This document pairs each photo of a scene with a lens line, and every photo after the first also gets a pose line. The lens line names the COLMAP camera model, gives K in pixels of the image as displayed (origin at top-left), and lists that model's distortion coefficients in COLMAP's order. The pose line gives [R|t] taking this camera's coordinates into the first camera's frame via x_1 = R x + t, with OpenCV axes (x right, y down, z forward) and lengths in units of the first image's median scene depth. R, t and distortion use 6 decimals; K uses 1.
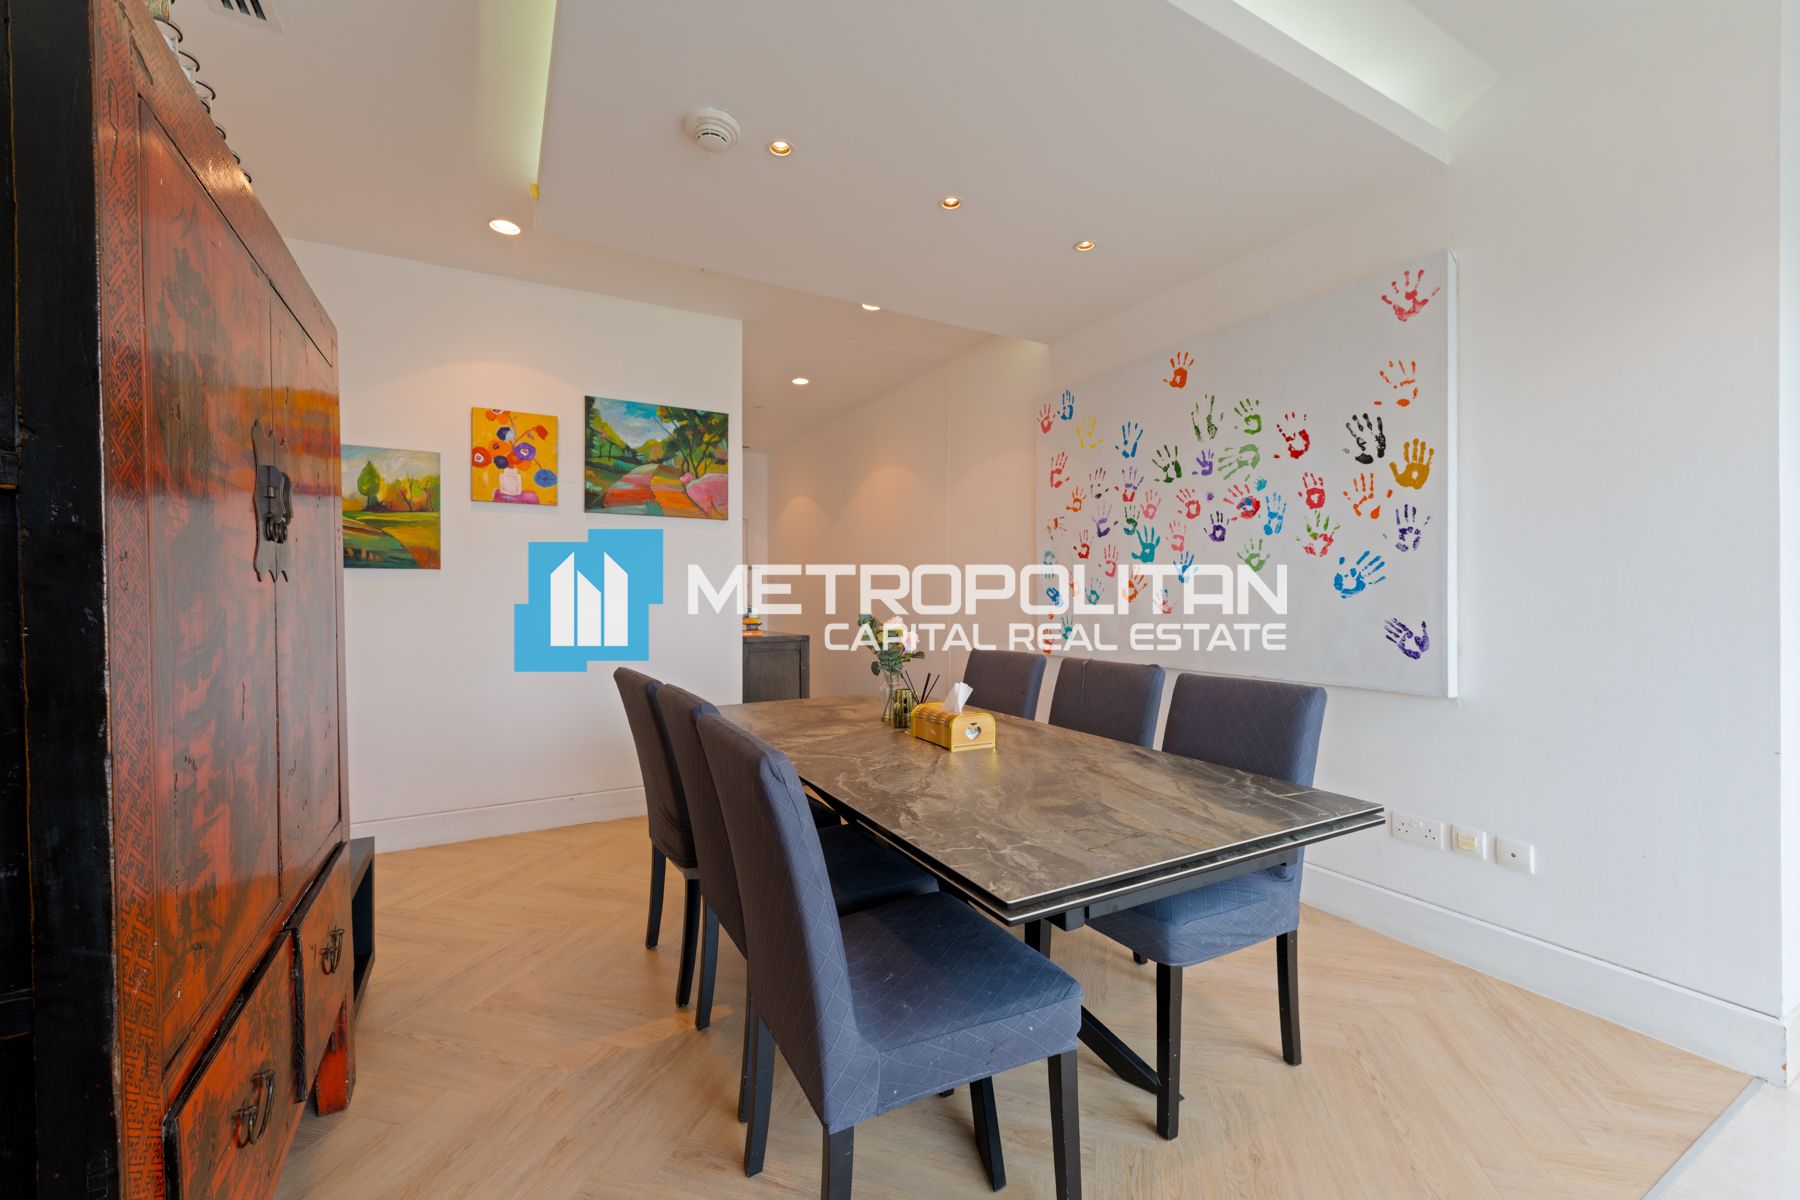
lens RADIAL K [[723.2, 0, 863.1], [0, 723.2, 590.8], [0, 0, 1]] dist [0.001983, -0.000372]
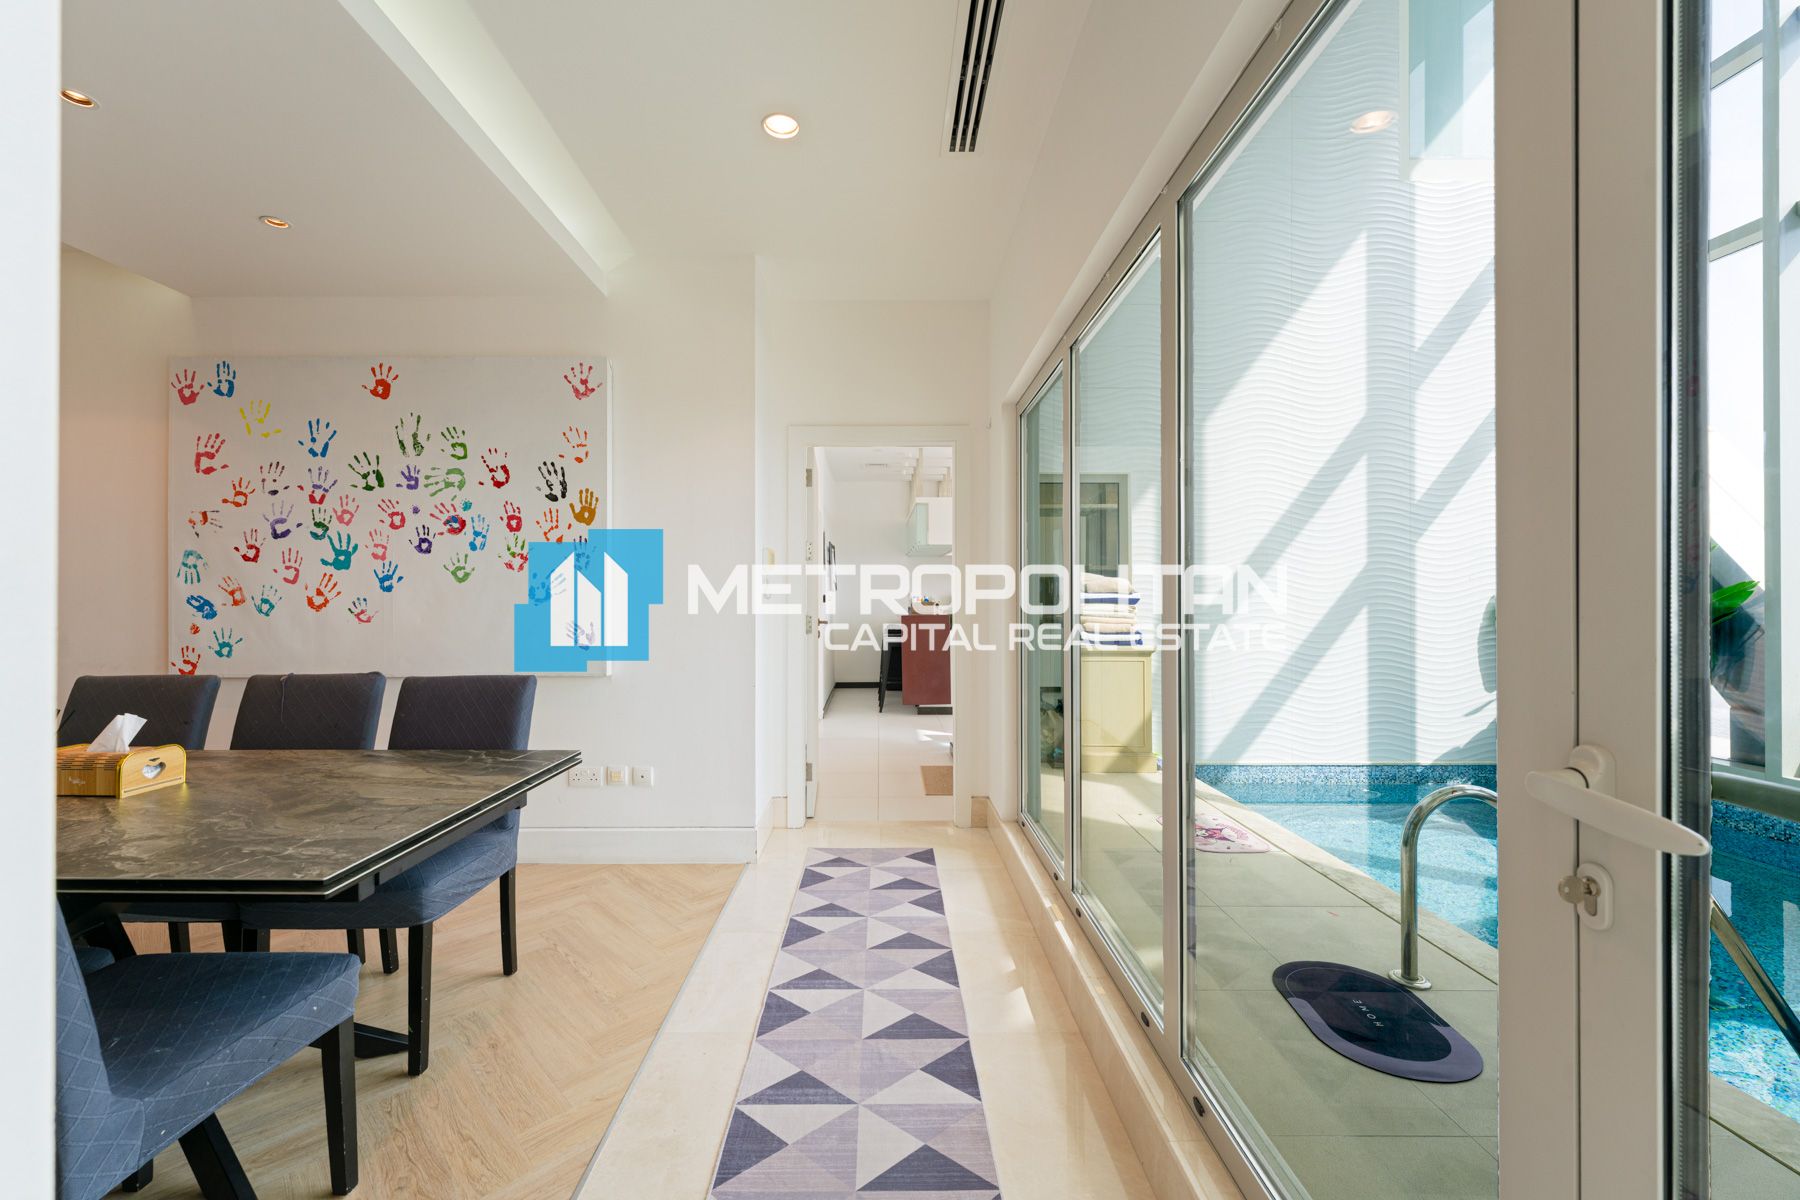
lens RADIAL K [[723.2, 0, 890.3], [0, 723.2, 594.2], [0, 0, 1]] dist [0.001983, -0.000372]
pose [[0.470148, 0.002520, 0.882584, -0.167914], [-0.001669, 0.999997, -0.001966, -0.008942], [-0.882586, -0.000548, 0.470151, -0.142783]]
